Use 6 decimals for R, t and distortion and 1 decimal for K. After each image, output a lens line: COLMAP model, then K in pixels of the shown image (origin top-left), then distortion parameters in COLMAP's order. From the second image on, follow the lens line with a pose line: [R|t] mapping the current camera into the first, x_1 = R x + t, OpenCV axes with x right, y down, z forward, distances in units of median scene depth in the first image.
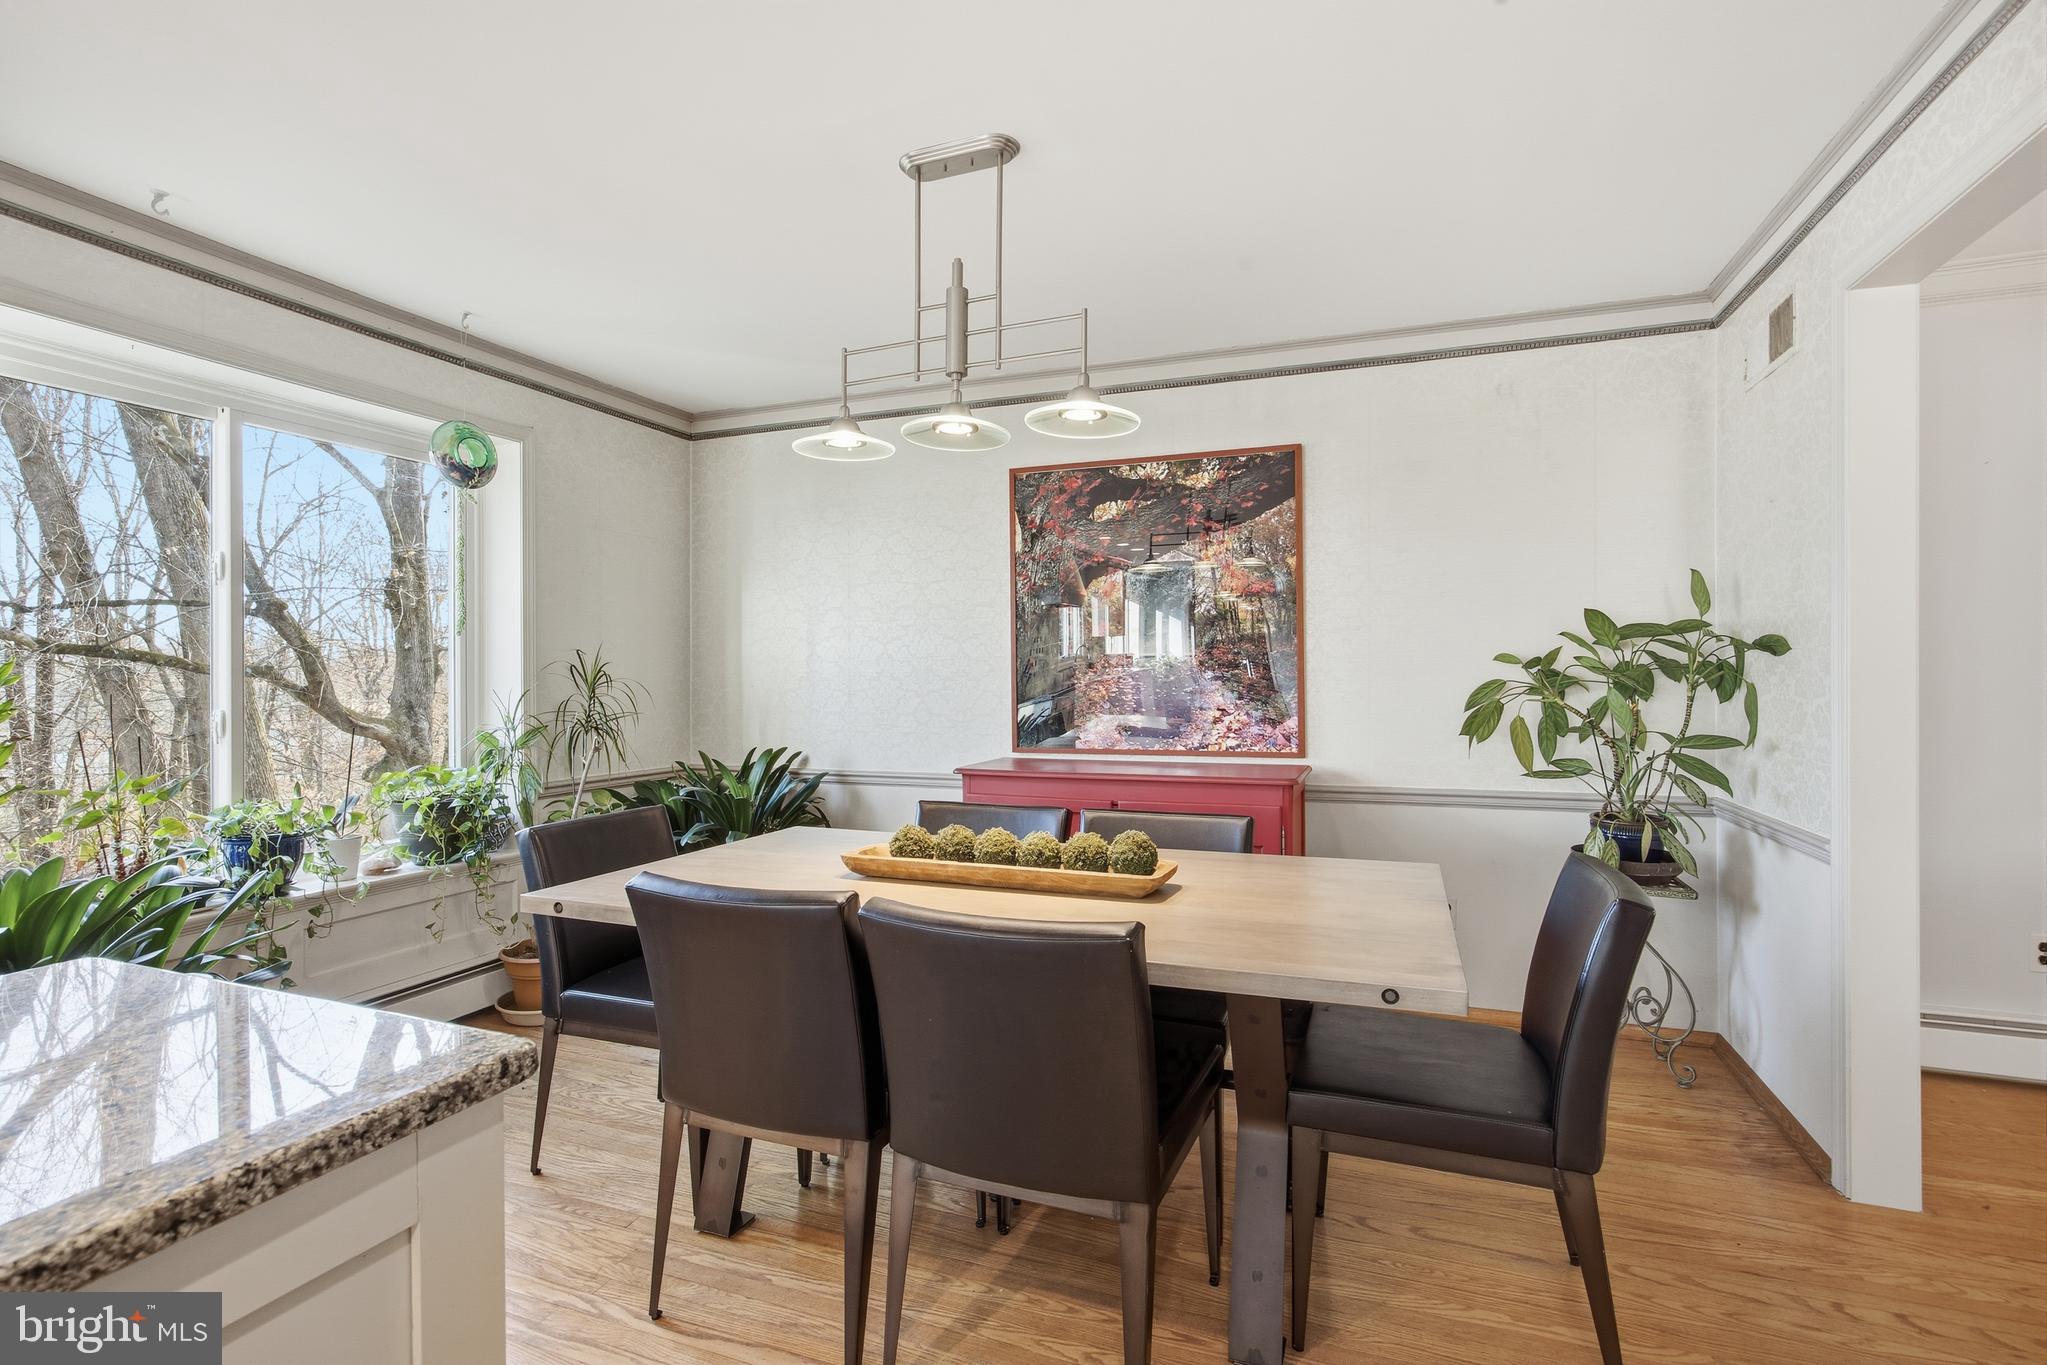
lens RADIAL K [[957.7, 0, 1026.3], [0, 957.7, 684.1], [0, 0, 1]] dist [-0.022030, 0.009936]
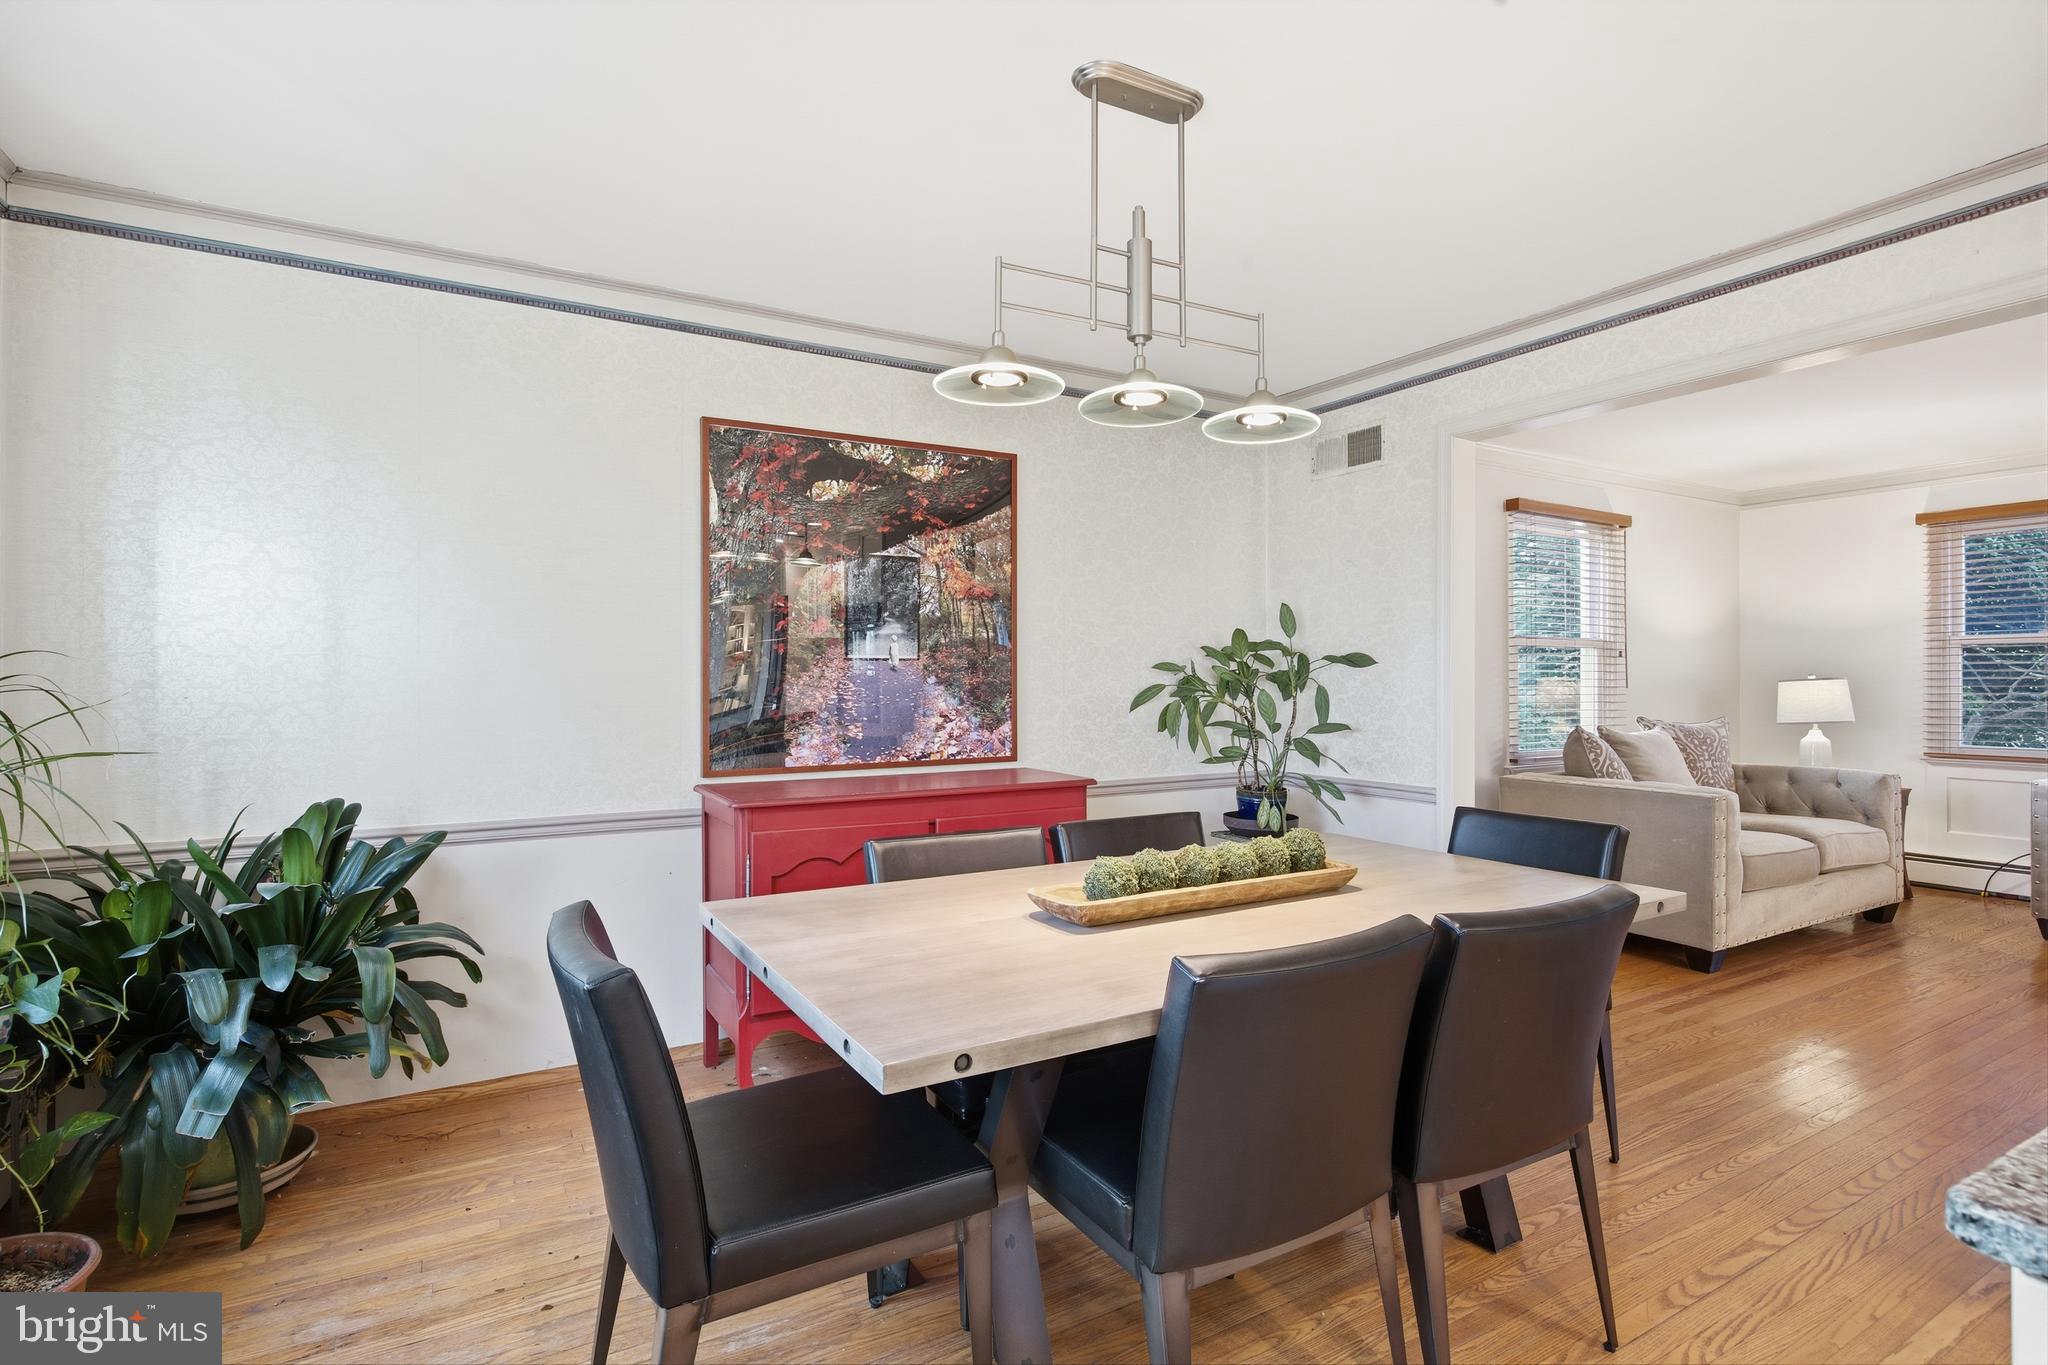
lens RADIAL K [[996.3, 0, 1023.9], [0, 996.3, 679.9], [0, 0, 1]] dist [-0.009214, 0.001584]
pose [[0.633021, 0.001183, 0.774134, -0.523099], [0.007022, 0.999949, -0.007270, -0.001749], [-0.774103, 0.010038, 0.632980, 0.310090]]
